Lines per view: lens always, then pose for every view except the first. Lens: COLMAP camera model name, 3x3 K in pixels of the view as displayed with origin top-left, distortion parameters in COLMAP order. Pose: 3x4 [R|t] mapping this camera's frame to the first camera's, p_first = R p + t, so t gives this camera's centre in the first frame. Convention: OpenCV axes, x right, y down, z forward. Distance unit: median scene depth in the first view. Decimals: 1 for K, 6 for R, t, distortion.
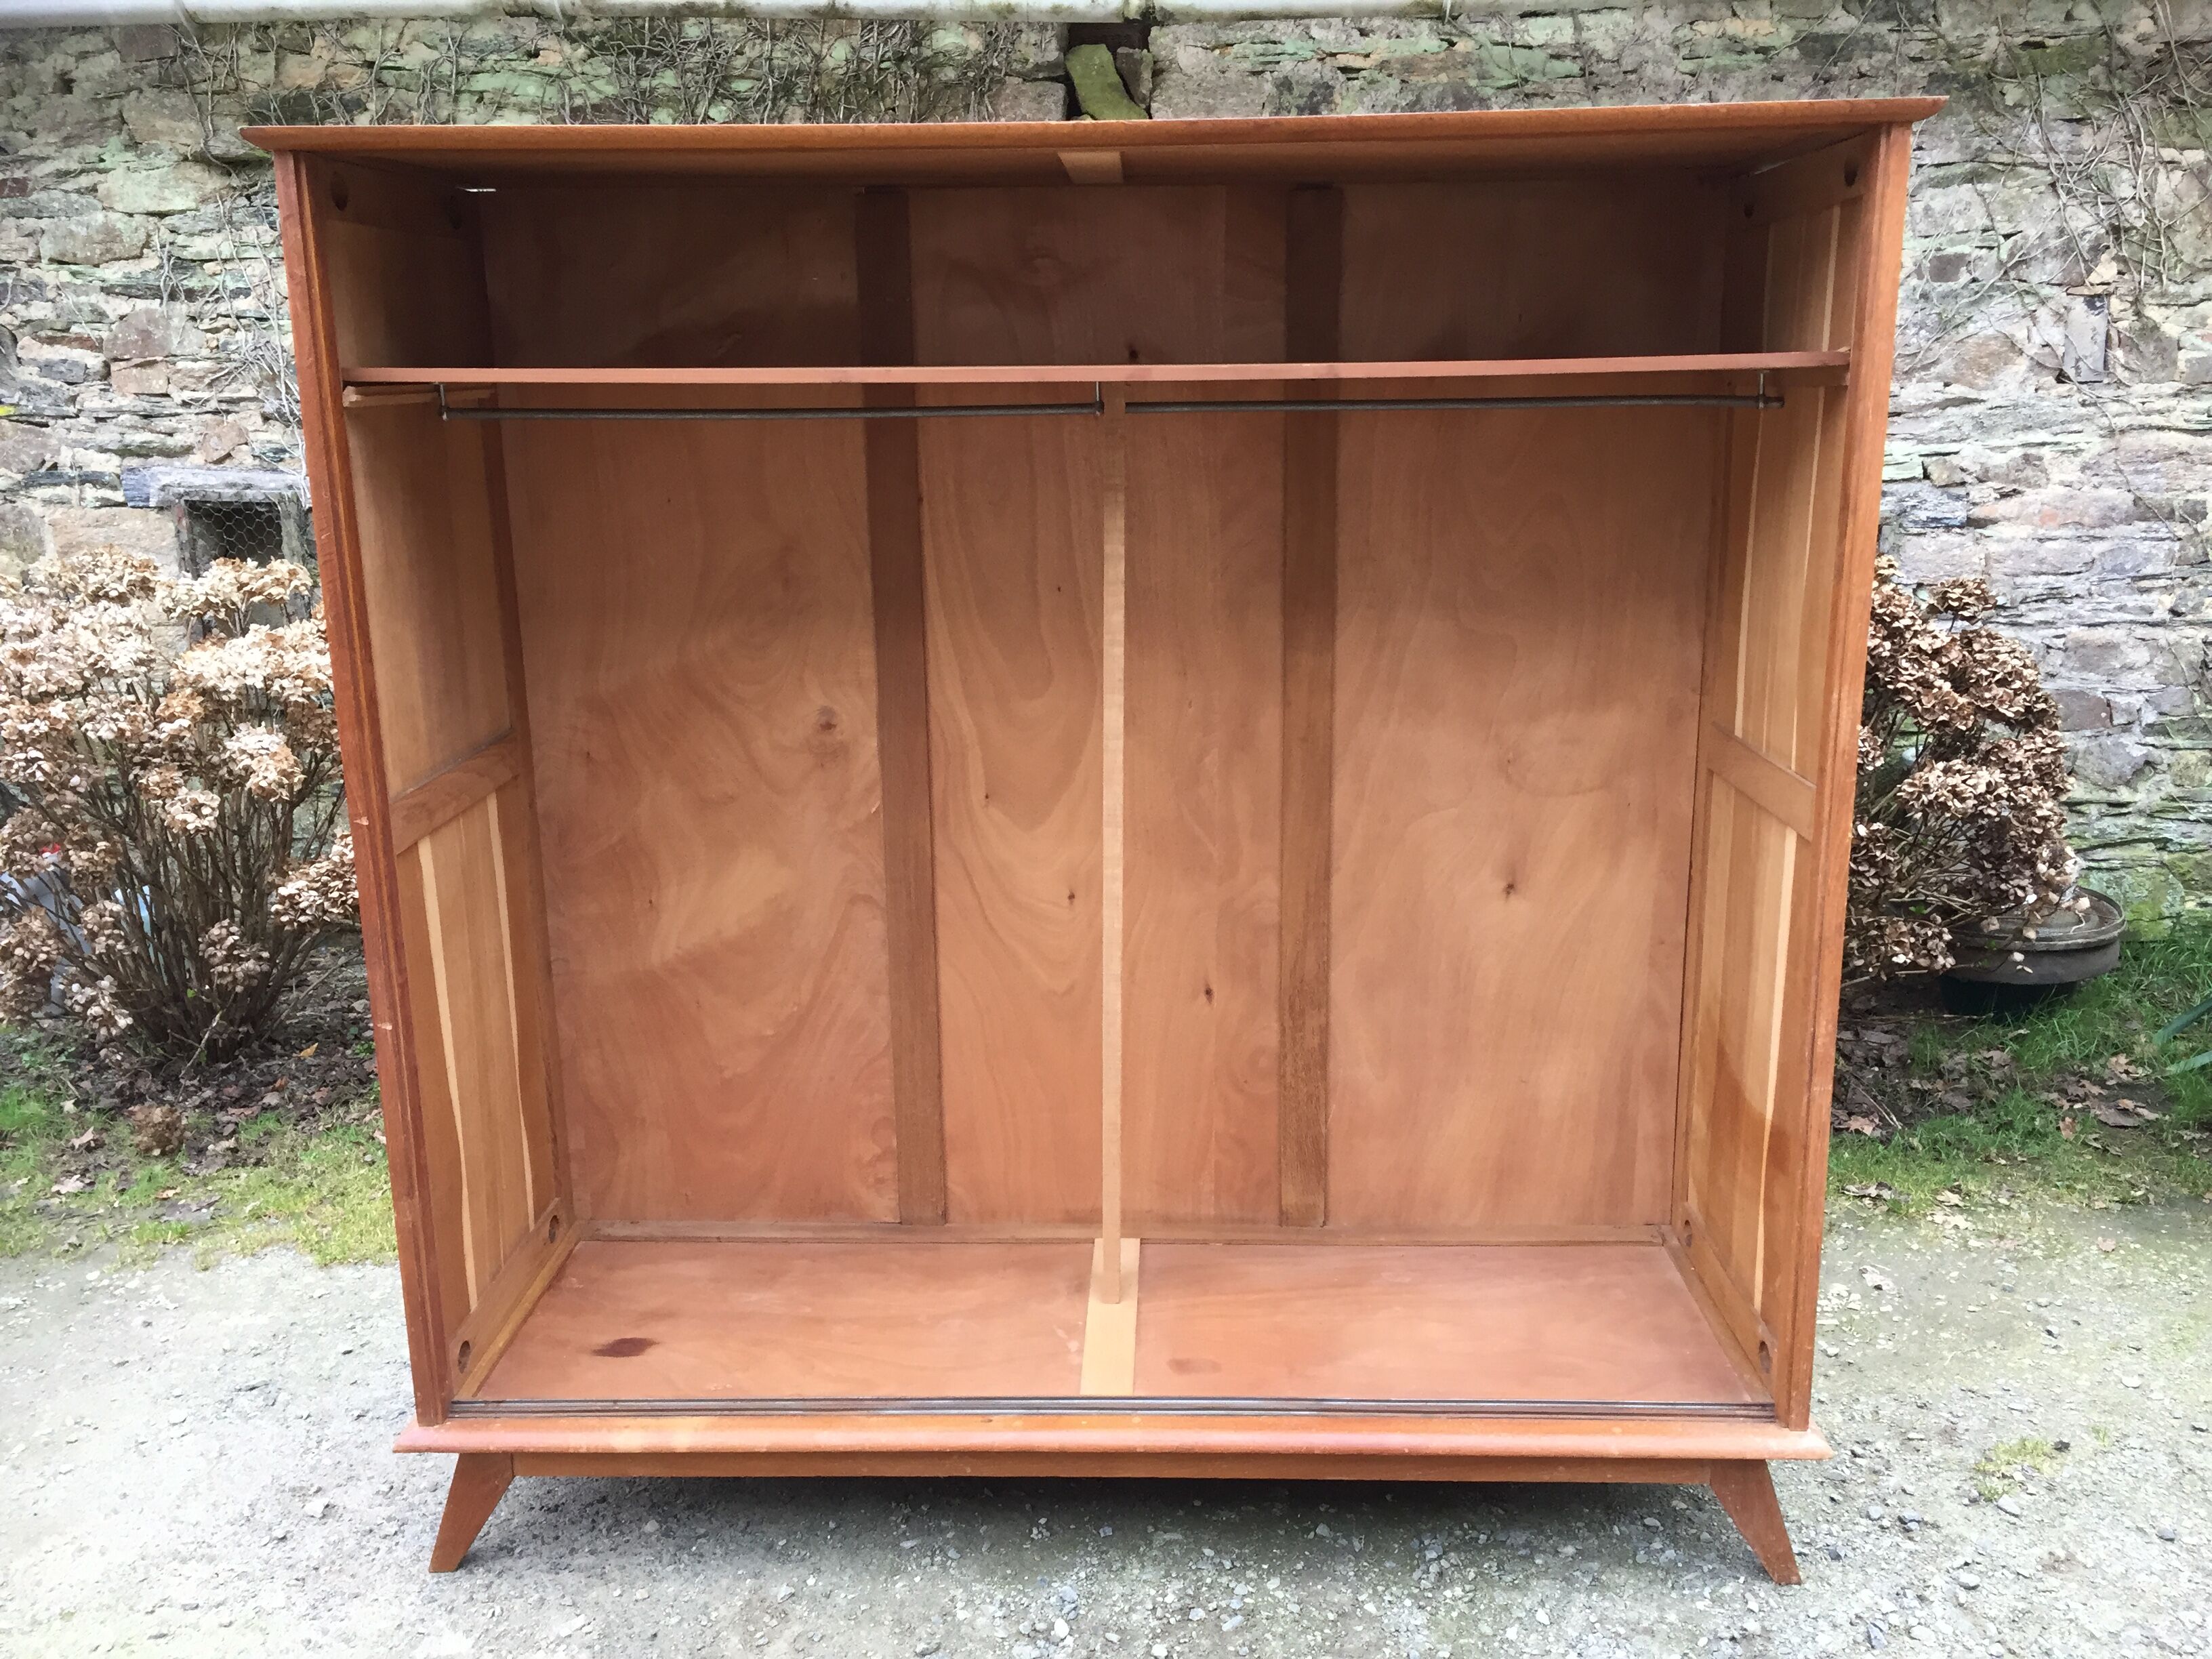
lens RADIAL K [[1889.7, 0, 1117.0], [0, 1889.7, 827.7], [0, 0, 1]] dist [0.080814, -0.108373]
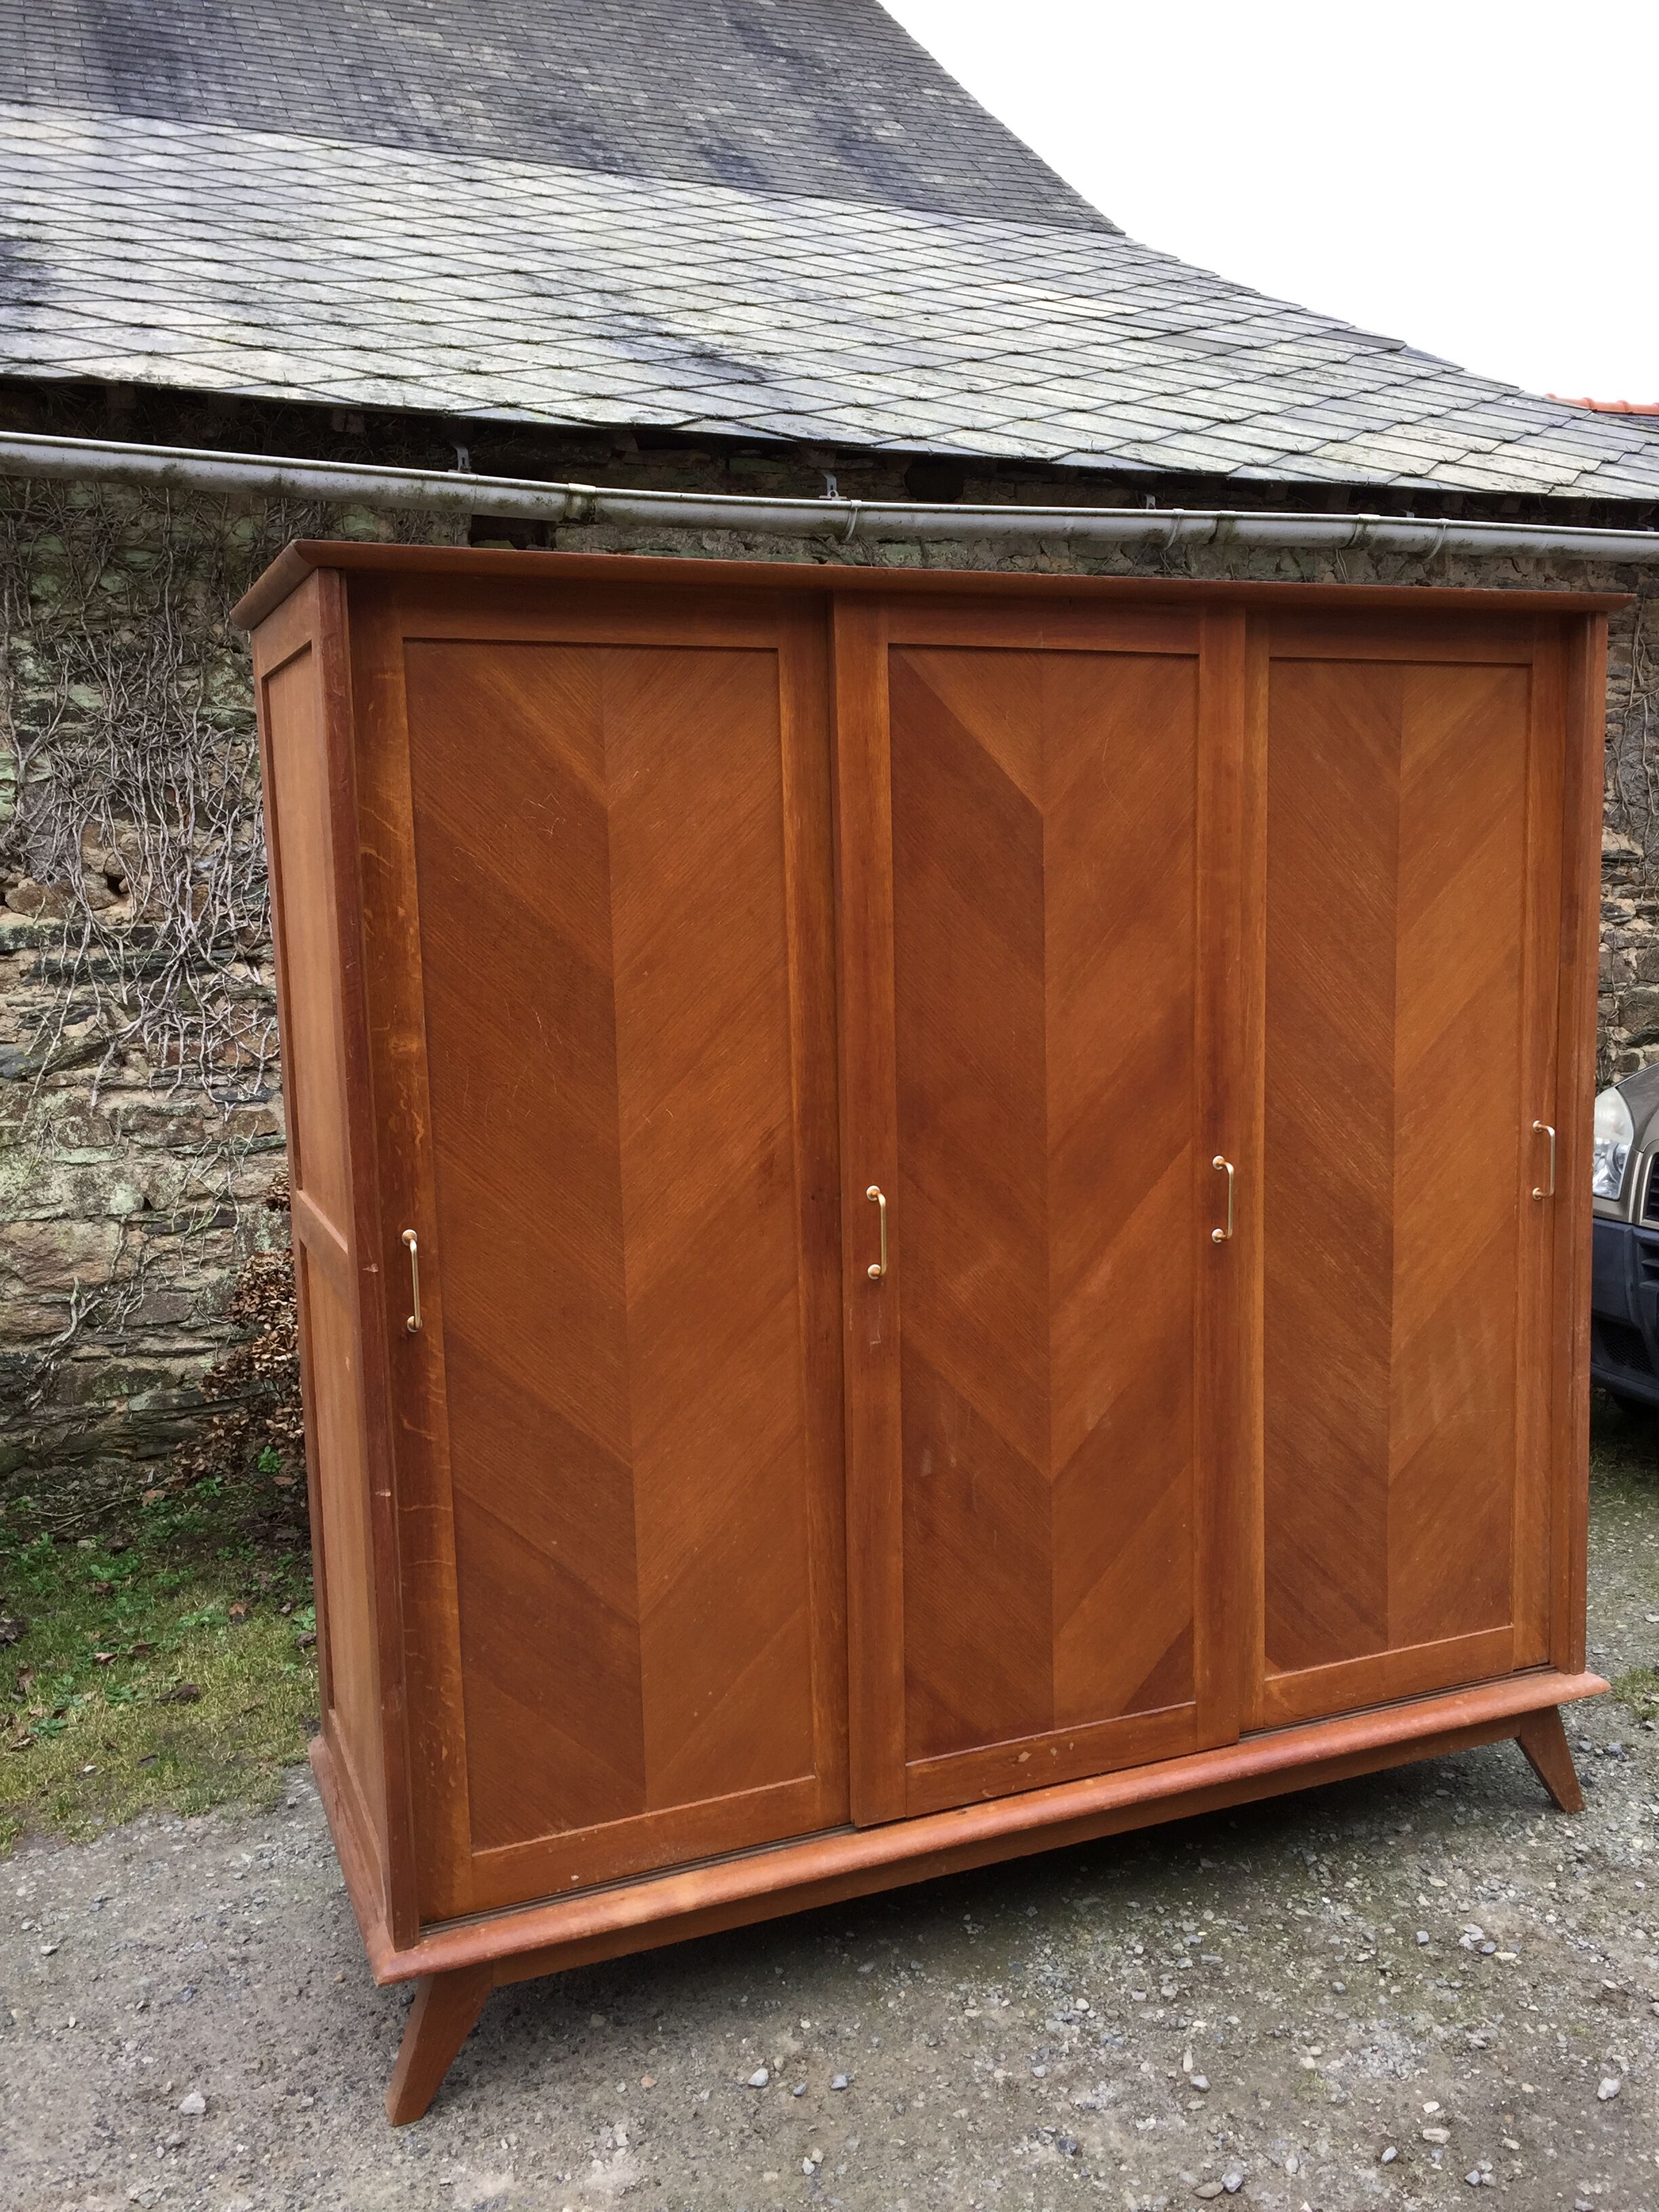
lens RADIAL K [[1889.7, 0, 836.7], [0, 1889.7, 1105.6], [0, 0, 1]] dist [0.080814, -0.108373]
pose [[0.910176, -0.059850, 0.409875, -0.427046], [0.110774, 0.988636, -0.101627, 0.029166], [-0.399135, 0.137902, 0.906462, 0.044422]]
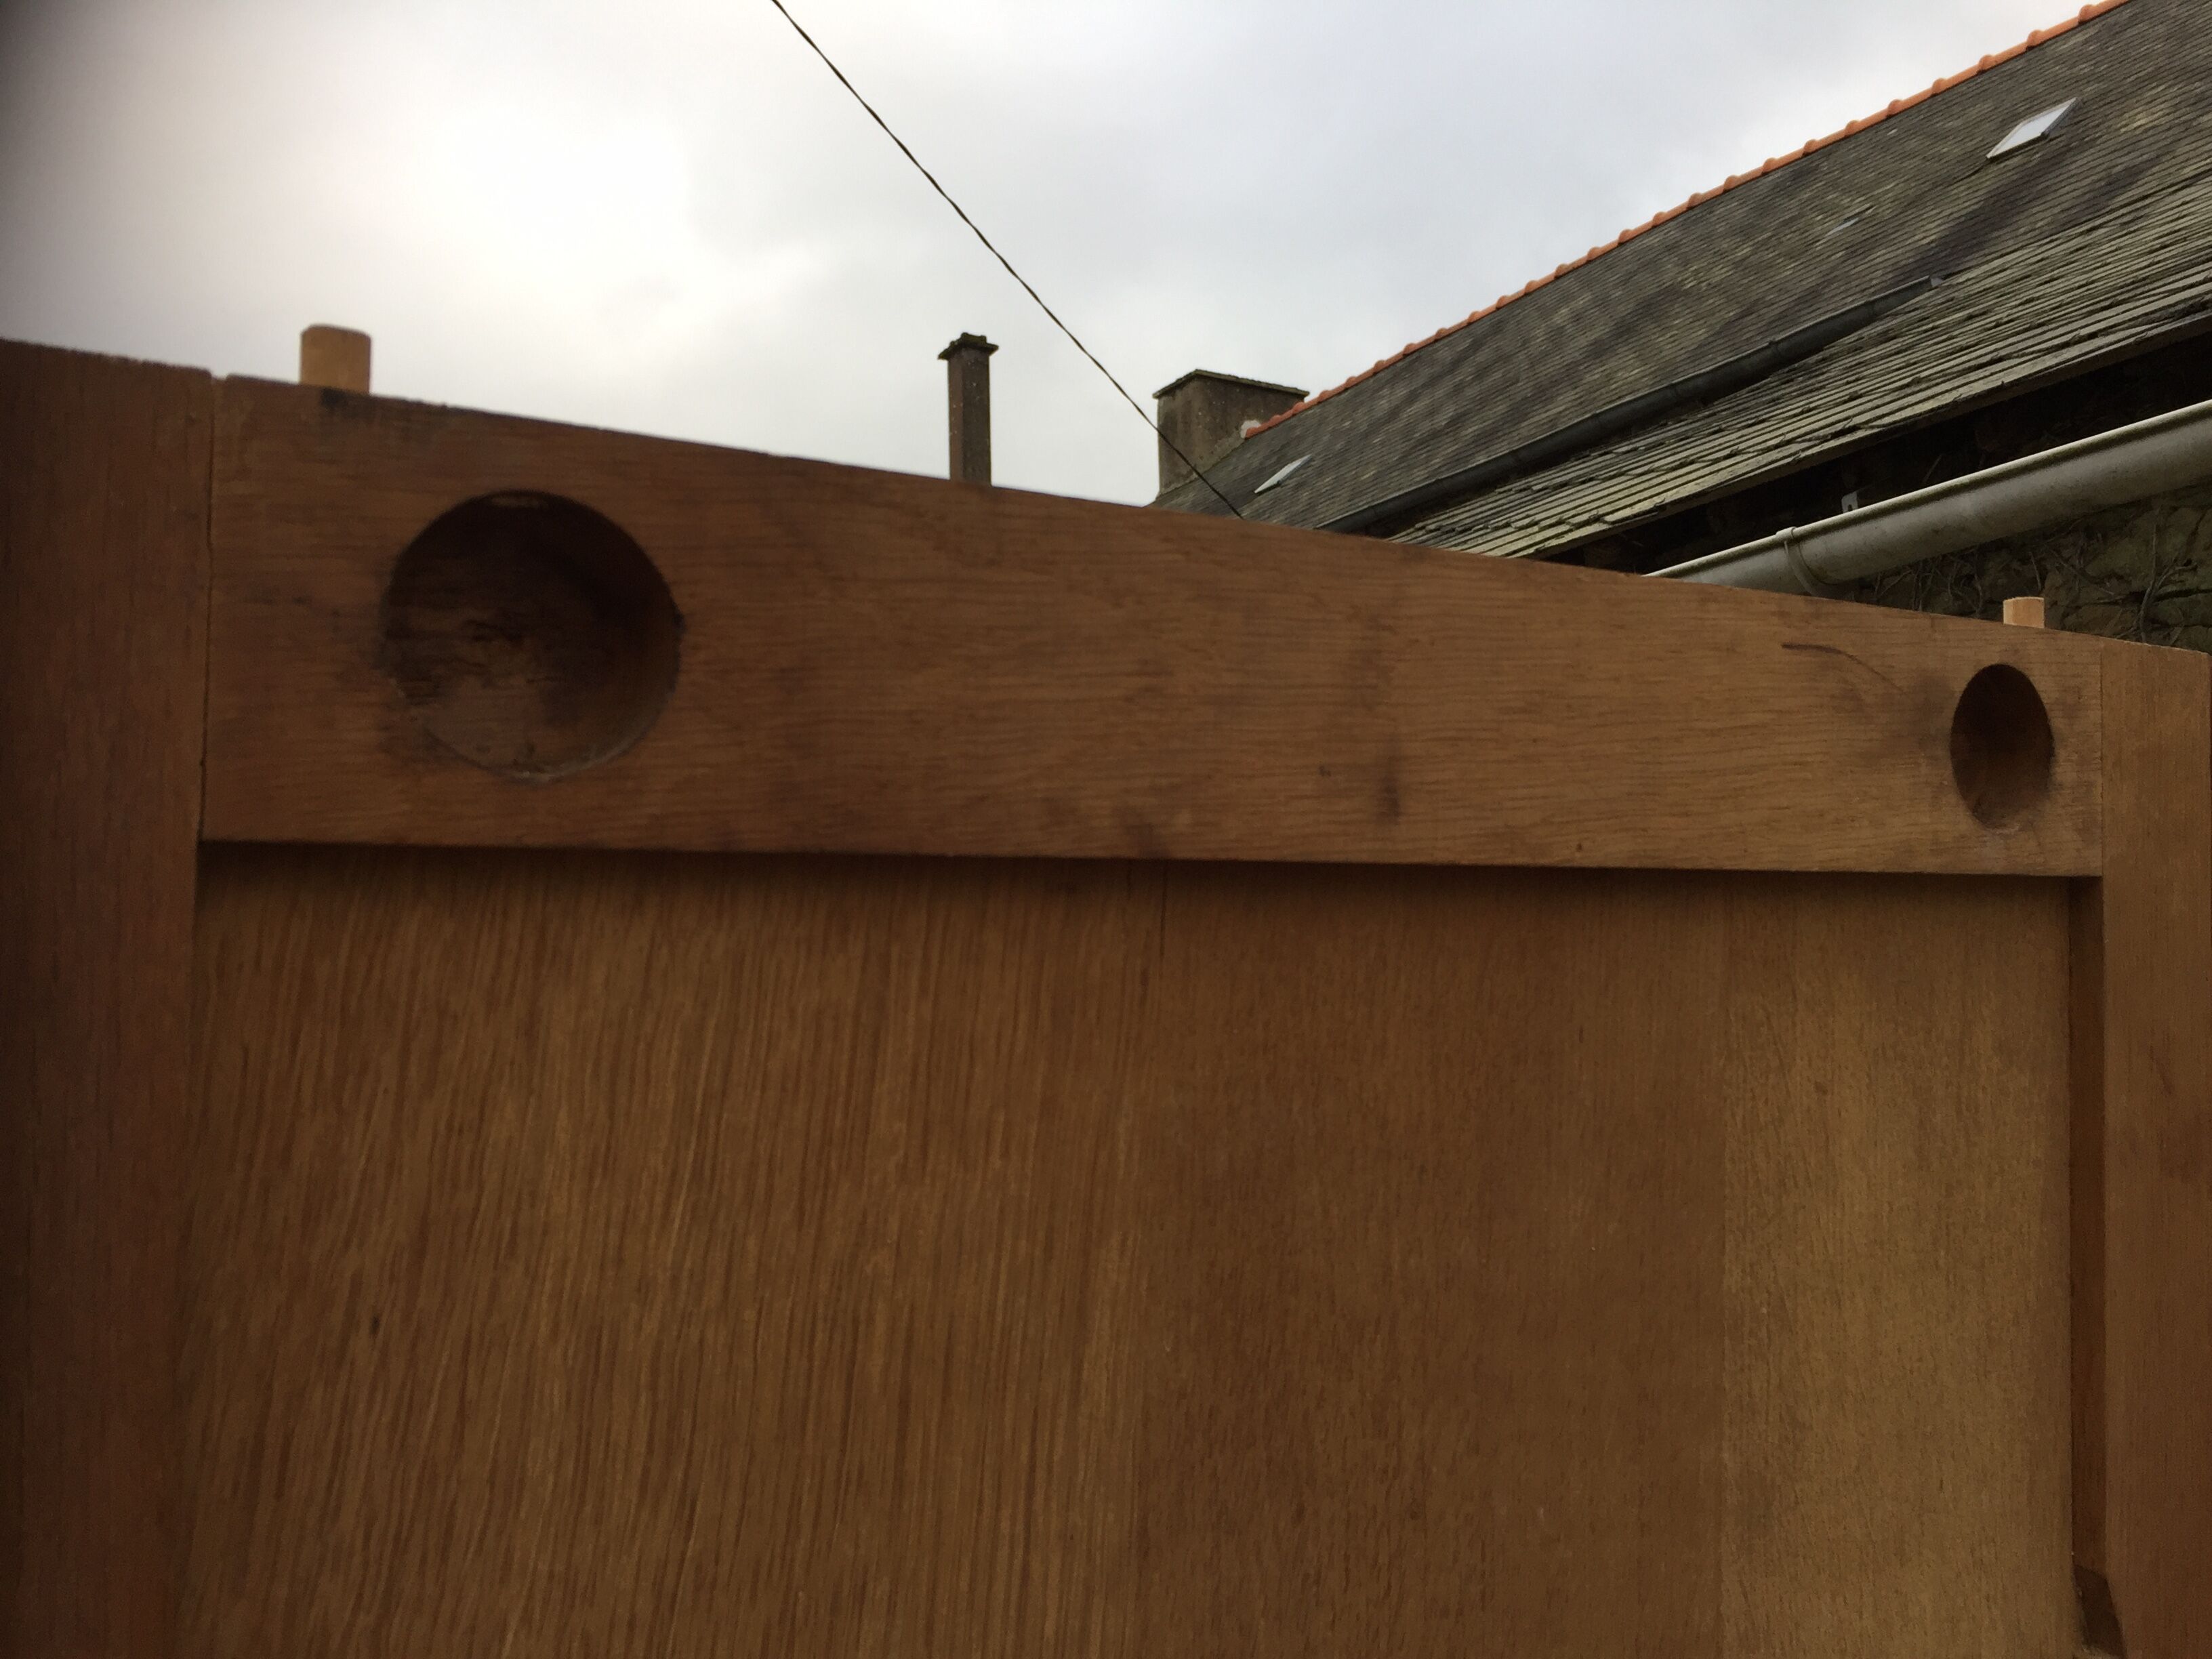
lens RADIAL K [[1889.7, 0, 1115.9], [0, 1889.7, 824.3], [0, 0, 1]] dist [0.080814, -0.108373]
pose [[0.568927, -0.111474, -0.814798, -0.158808], [-0.166346, 0.954692, -0.246763, -0.213957], [0.805389, 0.275929, 0.524607, 0.713623]]
